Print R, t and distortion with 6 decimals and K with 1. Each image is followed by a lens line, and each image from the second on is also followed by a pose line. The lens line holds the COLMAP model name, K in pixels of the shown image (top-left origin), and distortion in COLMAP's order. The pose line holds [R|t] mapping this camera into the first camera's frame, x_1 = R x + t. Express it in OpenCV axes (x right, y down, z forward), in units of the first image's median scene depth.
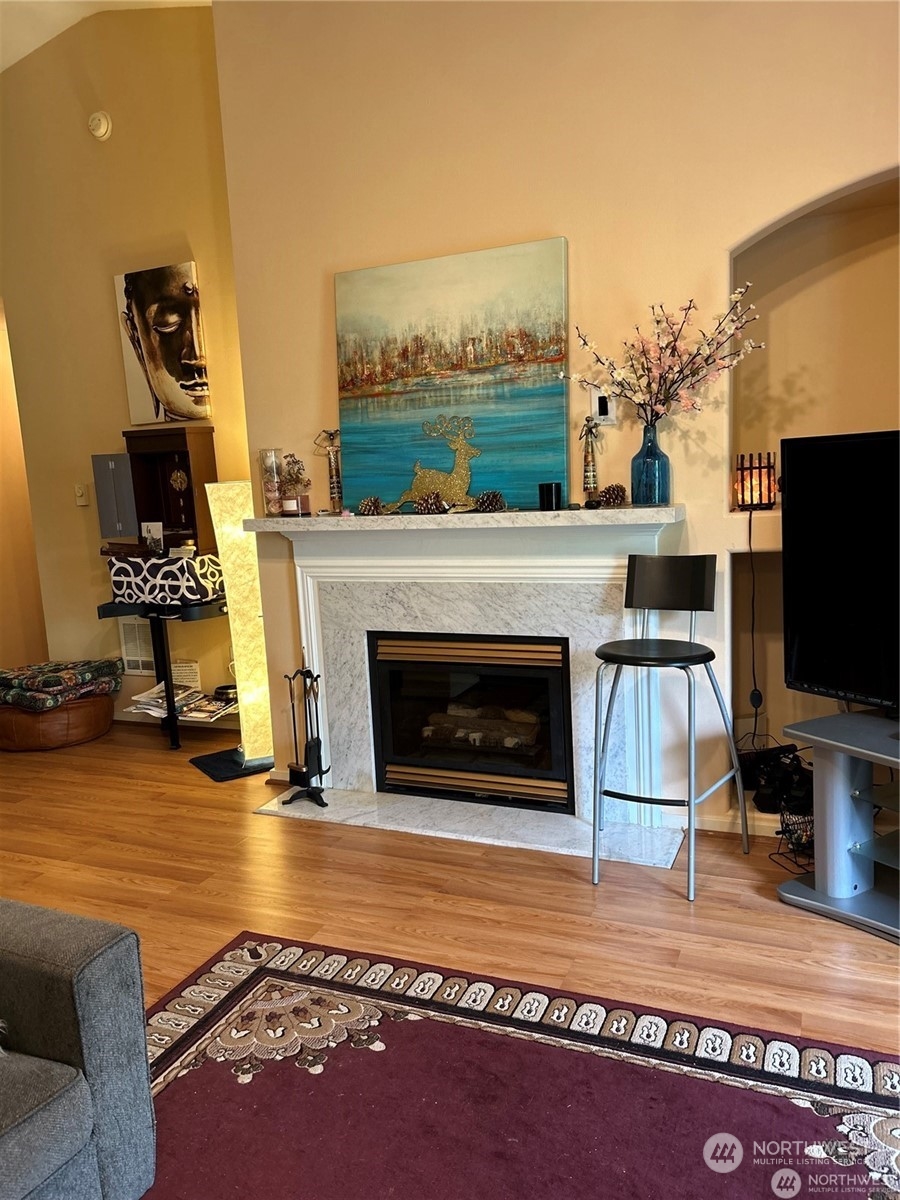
lens RADIAL K [[916.3, 0, 444.0], [0, 916.3, 602.4], [0, 0, 1]] dist [0.015170, 0.002254]
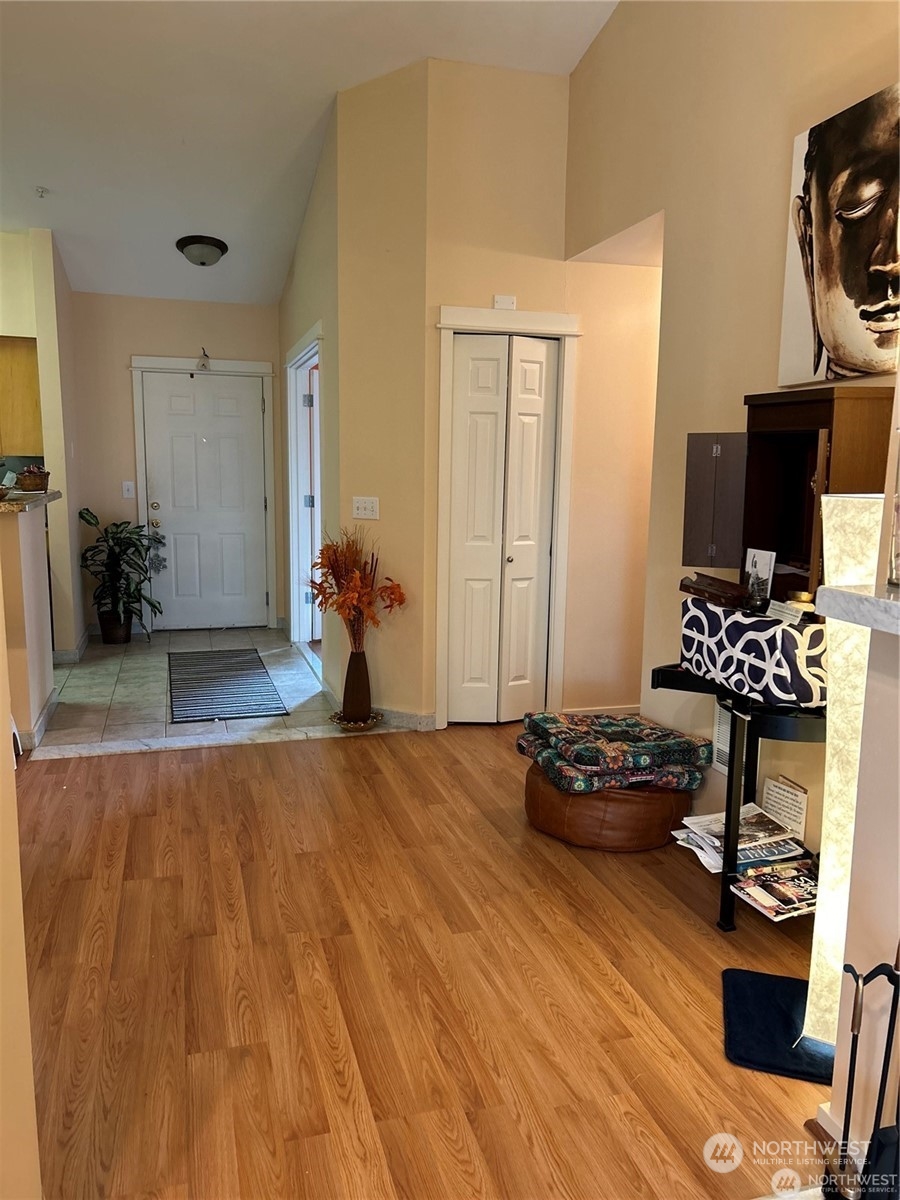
lens RADIAL K [[904.3, 0, 446.2], [0, 904.3, 606.8], [0, 0, 1]] dist [0.063694, -0.074061]
pose [[0.651357, 0.180539, -0.736980, -0.010268], [-0.165806, 0.981674, 0.093940, -0.074653], [0.740434, 0.061007, 0.669355, 0.467277]]
